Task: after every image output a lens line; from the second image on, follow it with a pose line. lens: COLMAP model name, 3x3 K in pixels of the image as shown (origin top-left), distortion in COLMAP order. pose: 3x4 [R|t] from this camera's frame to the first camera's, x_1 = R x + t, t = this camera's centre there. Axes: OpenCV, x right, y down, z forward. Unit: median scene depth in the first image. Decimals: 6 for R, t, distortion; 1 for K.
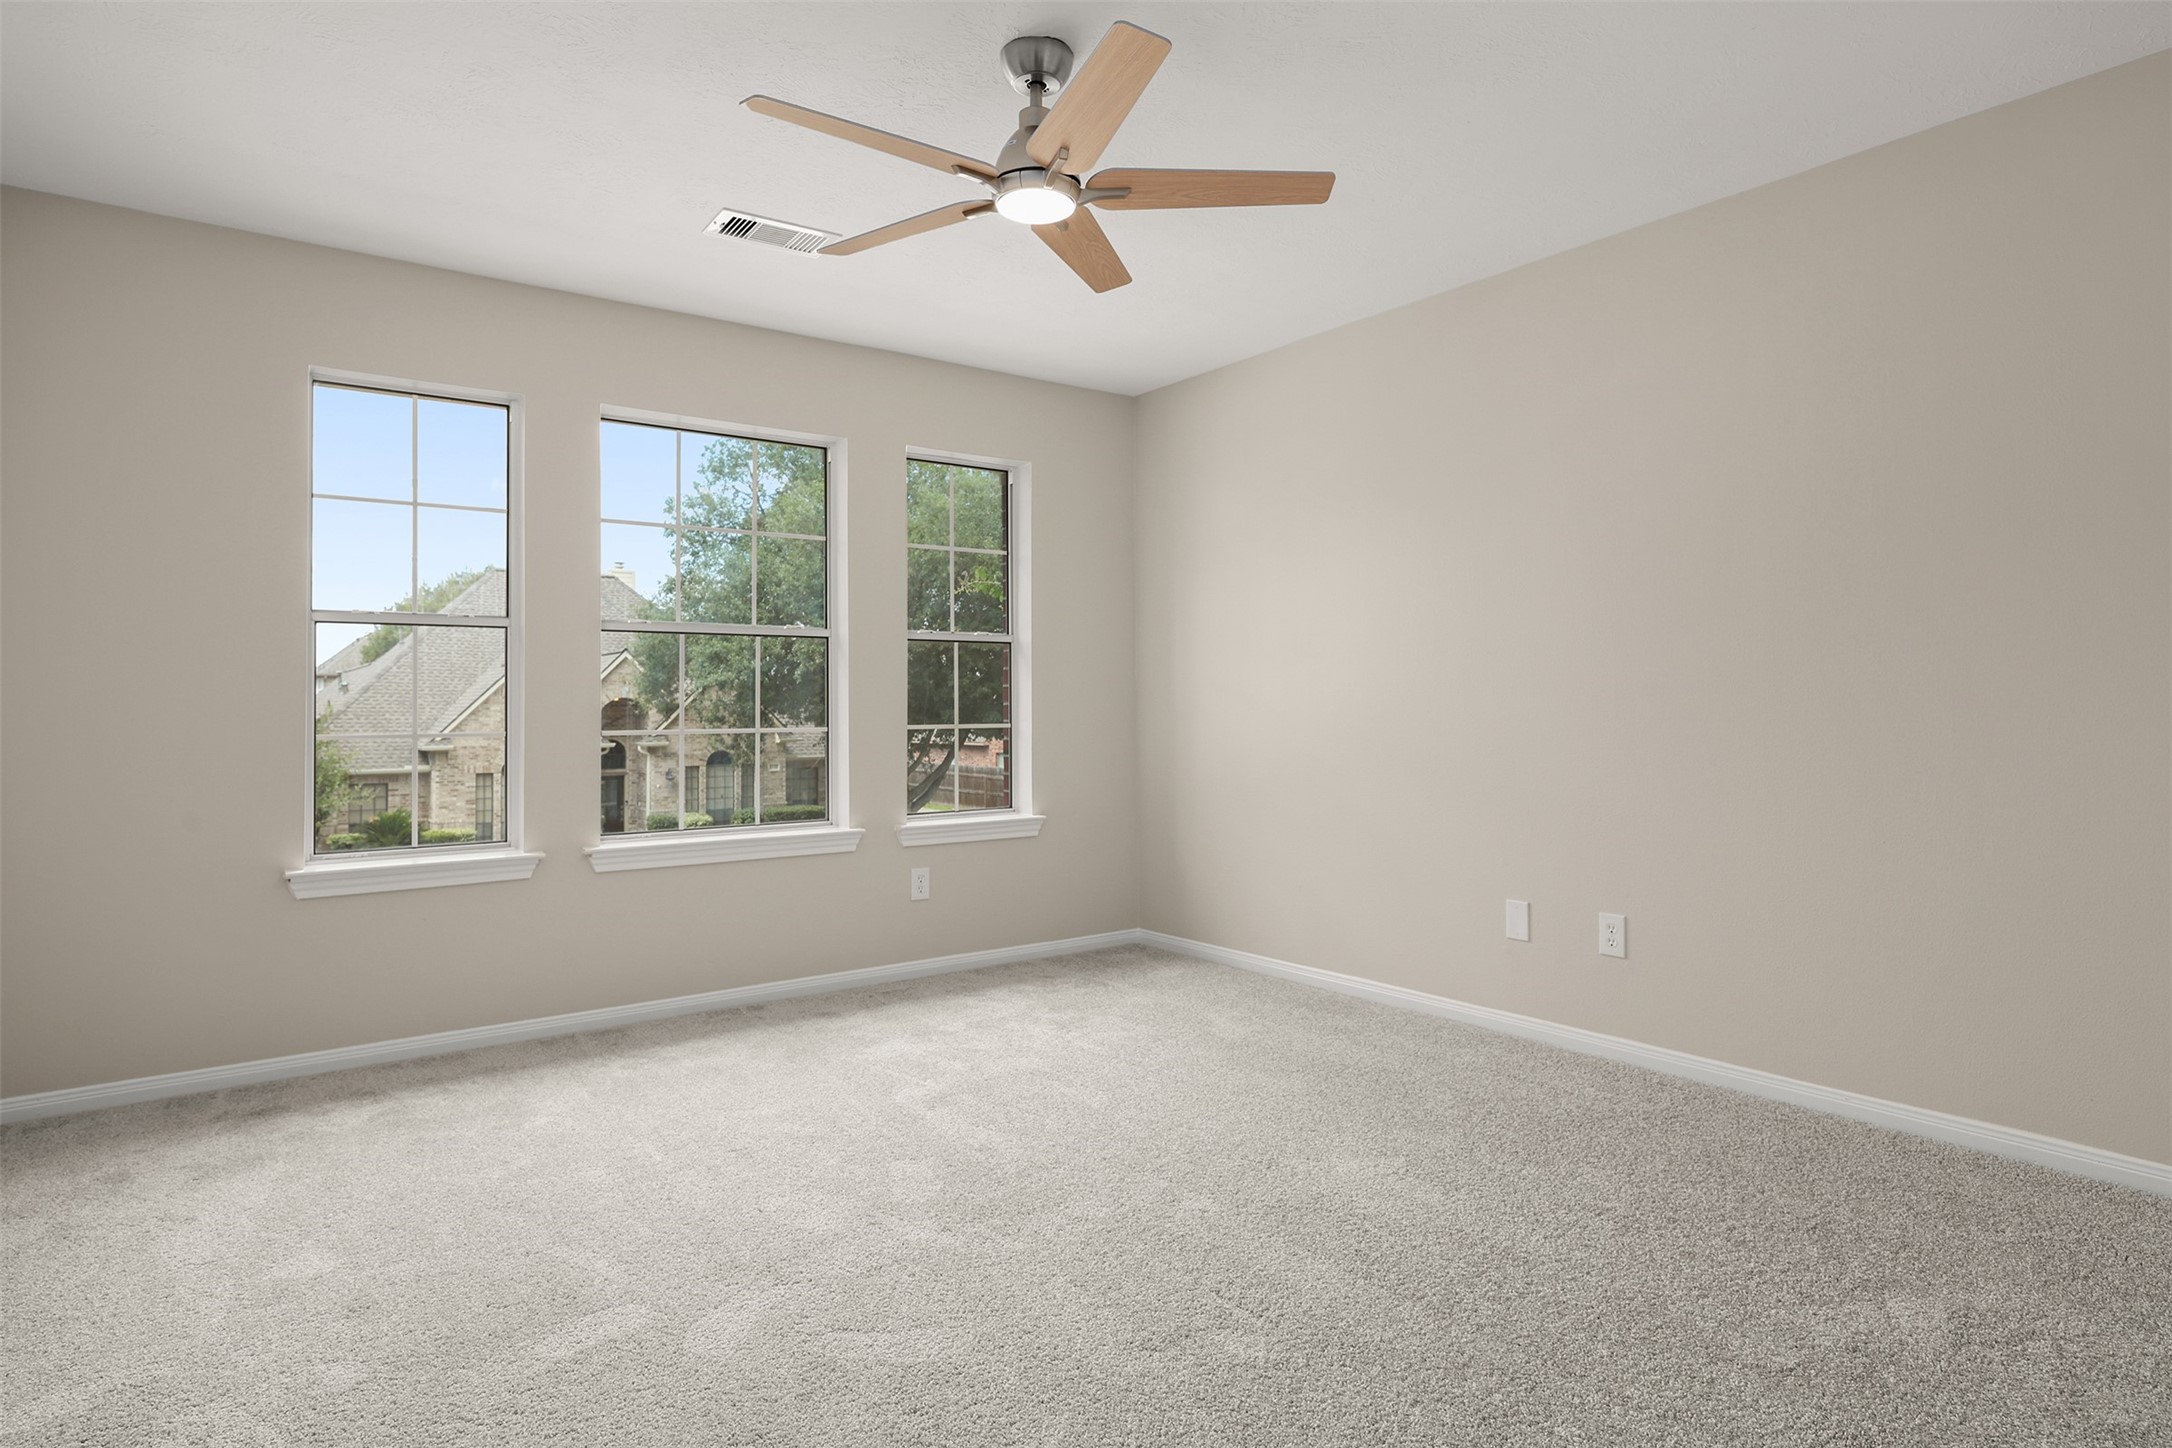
lens RADIAL K [[1194.6, 0, 1096.6], [0, 1194.6, 713.7], [0, 0, 1]] dist [0.007249, 0.001182]
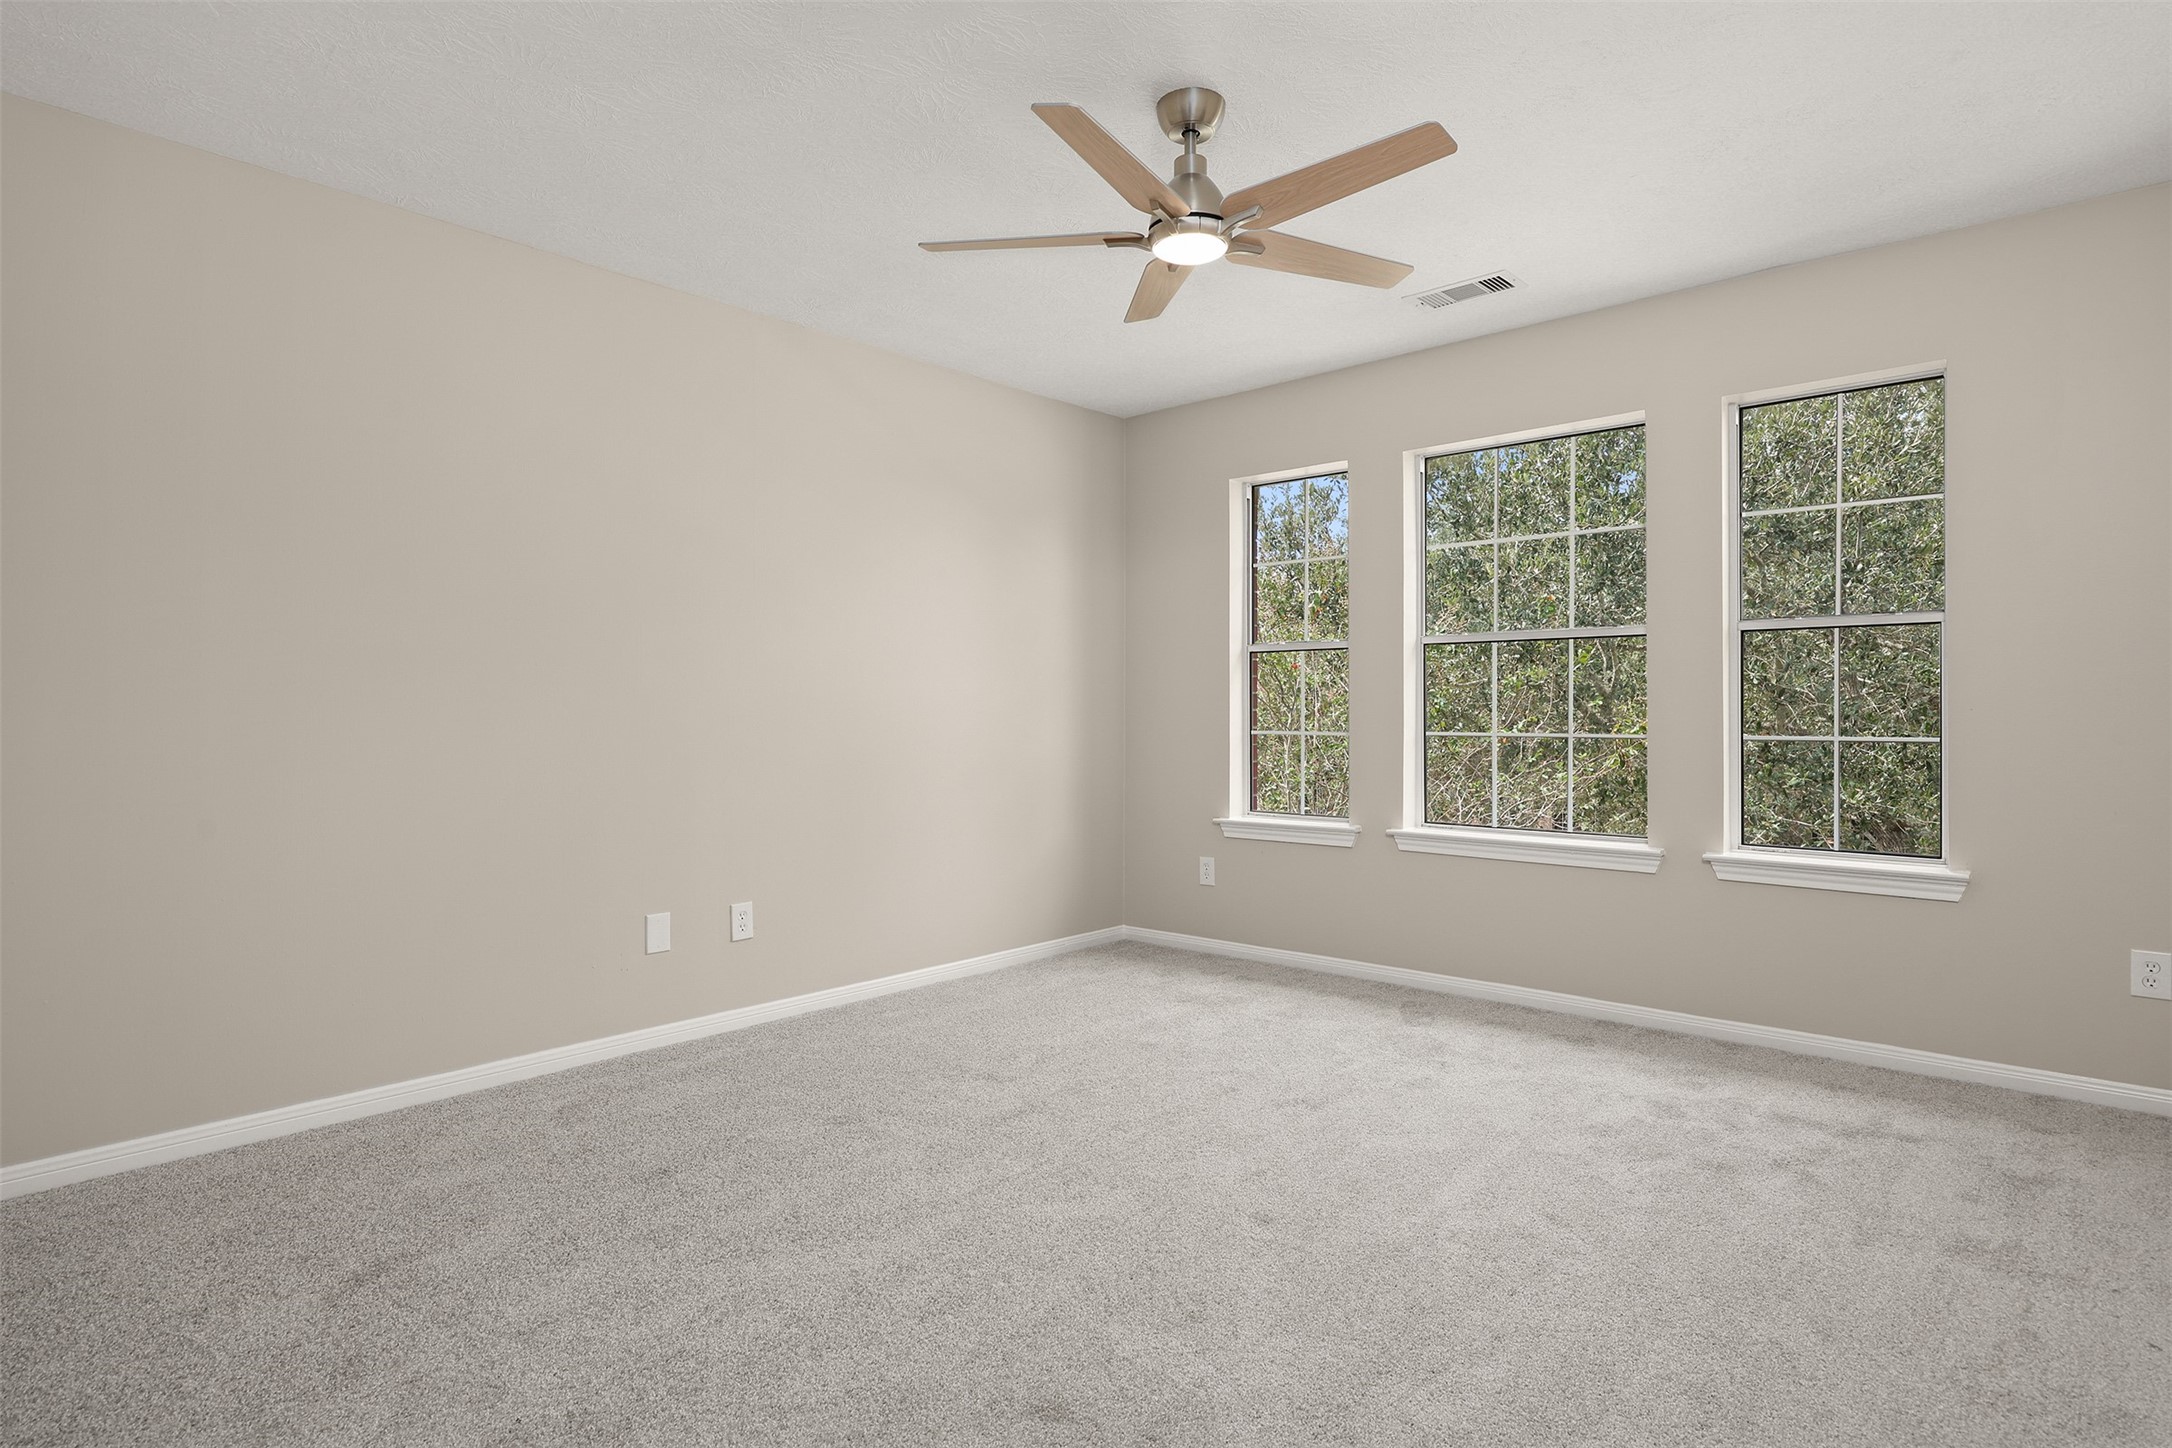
lens RADIAL K [[1194.6, 0, 1097.3], [0, 1194.6, 715.1], [0, 0, 1]] dist [0.007249, 0.001182]
pose [[0.196212, 0.012947, -0.980476, 0.608407], [-0.008603, 0.999897, 0.011481, -0.010017], [0.980524, 0.006182, 0.196303, 0.442601]]
